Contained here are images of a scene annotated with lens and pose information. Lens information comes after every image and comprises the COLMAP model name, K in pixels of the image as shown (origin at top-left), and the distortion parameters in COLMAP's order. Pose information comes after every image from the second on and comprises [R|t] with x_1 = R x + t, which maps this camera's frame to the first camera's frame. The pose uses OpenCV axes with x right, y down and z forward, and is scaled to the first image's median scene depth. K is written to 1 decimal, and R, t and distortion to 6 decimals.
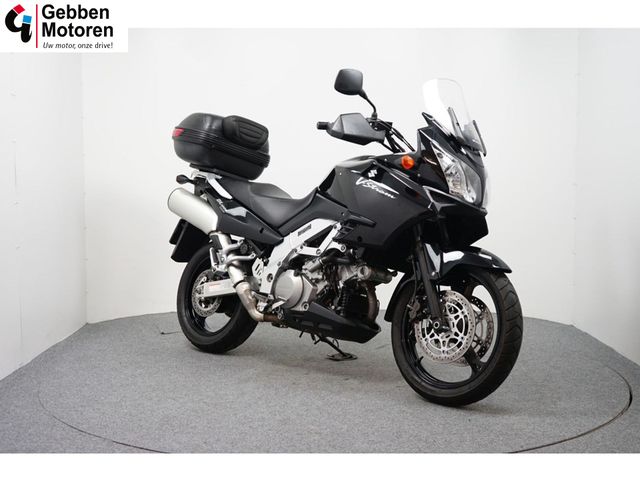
lens RADIAL K [[864.6, 0, 320.0], [0, 864.6, 240.0], [0, 0, 1]] dist [-0.009721, -0.009751]
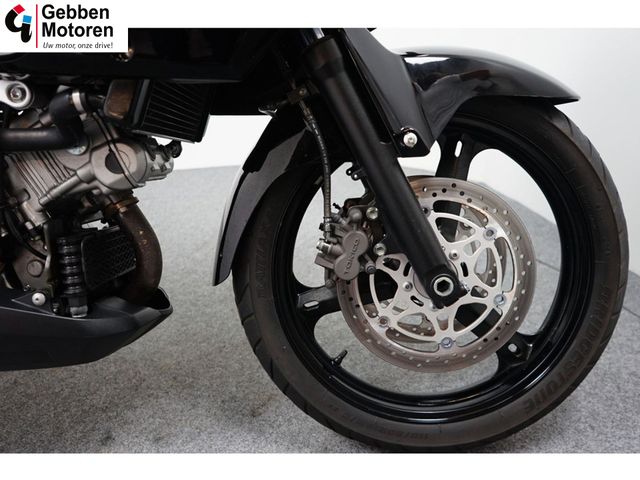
lens RADIAL K [[487.4, 0, 320.0], [0, 487.4, 240.0], [0, 0, 1]] dist [-0.002036, 0.001966]
pose [[0.712279, -0.296343, 0.636270, -0.015090], [0.087578, 0.936940, 0.338340, 0.011372], [-0.696412, -0.185269, 0.693315, 0.861857]]
